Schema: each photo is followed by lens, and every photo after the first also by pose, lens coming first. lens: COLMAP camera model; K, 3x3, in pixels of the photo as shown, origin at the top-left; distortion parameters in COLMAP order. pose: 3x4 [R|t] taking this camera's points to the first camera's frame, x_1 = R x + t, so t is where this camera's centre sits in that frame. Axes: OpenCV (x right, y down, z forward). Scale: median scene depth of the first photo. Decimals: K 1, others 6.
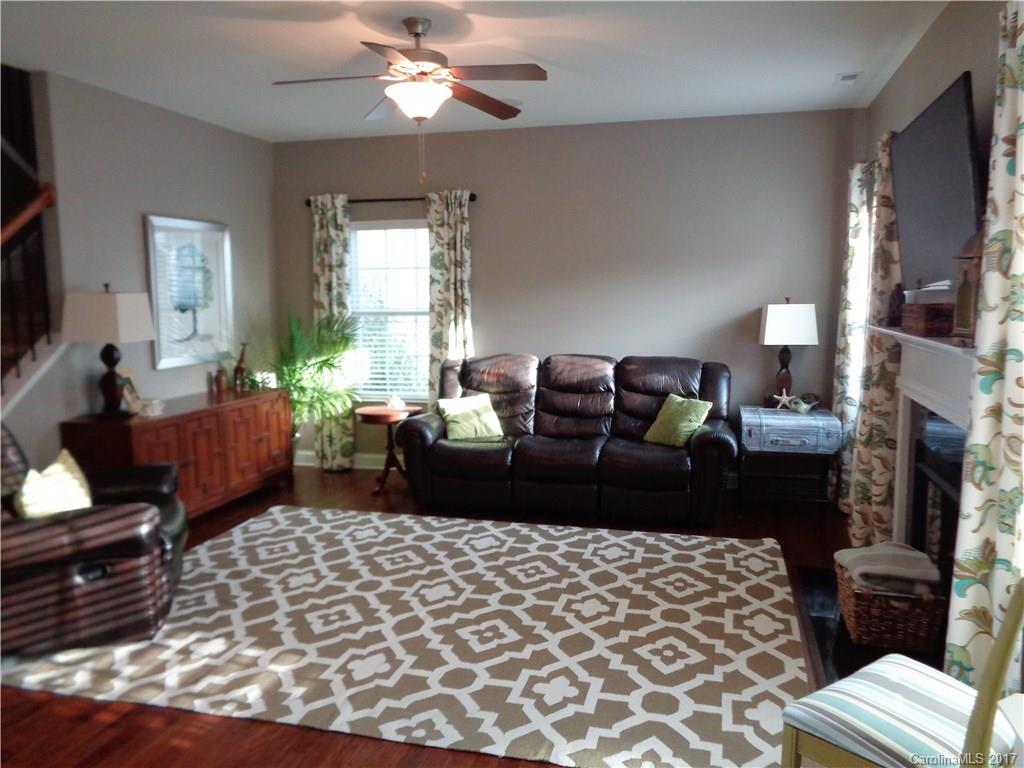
lens RADIAL K [[759.0, 0, 512.0], [0, 759.0, 384.0], [0, 0, 1]] dist [0.020942, 0.001628]
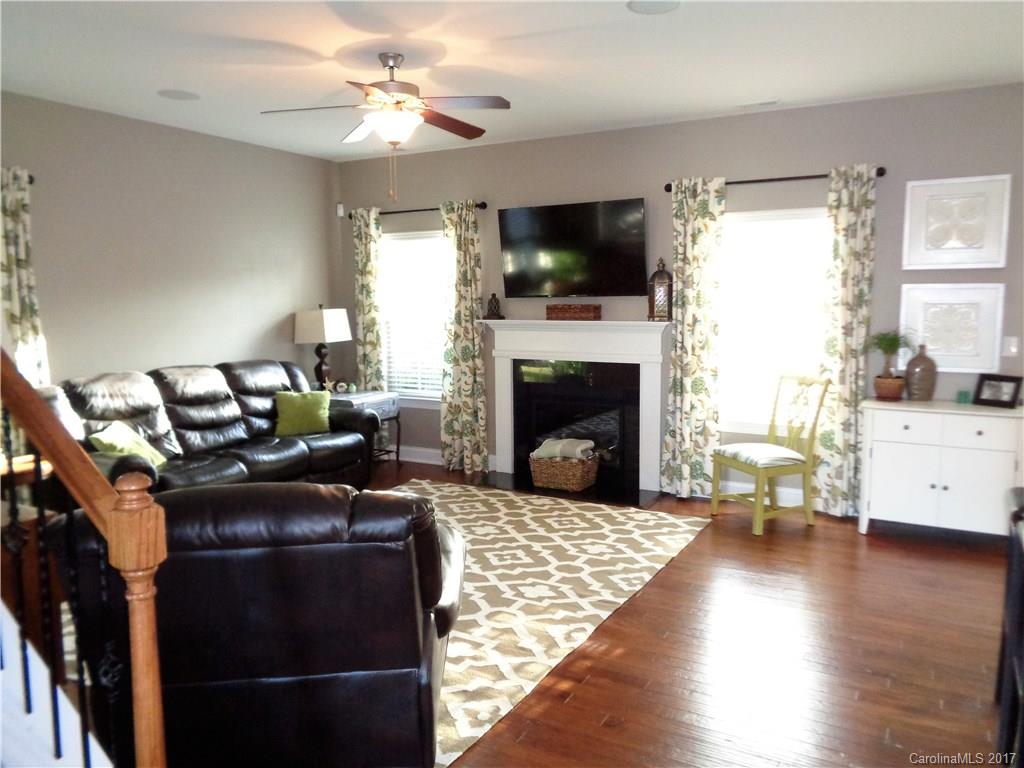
lens RADIAL K [[759.0, 0, 512.0], [0, 759.0, 384.0], [0, 0, 1]] dist [0.020942, 0.001628]
pose [[0.280915, -0.107681, 0.953673, -1.286277], [0.123680, 0.989462, 0.075291, -0.067432], [-0.951730, 0.096800, 0.291273, 0.597970]]
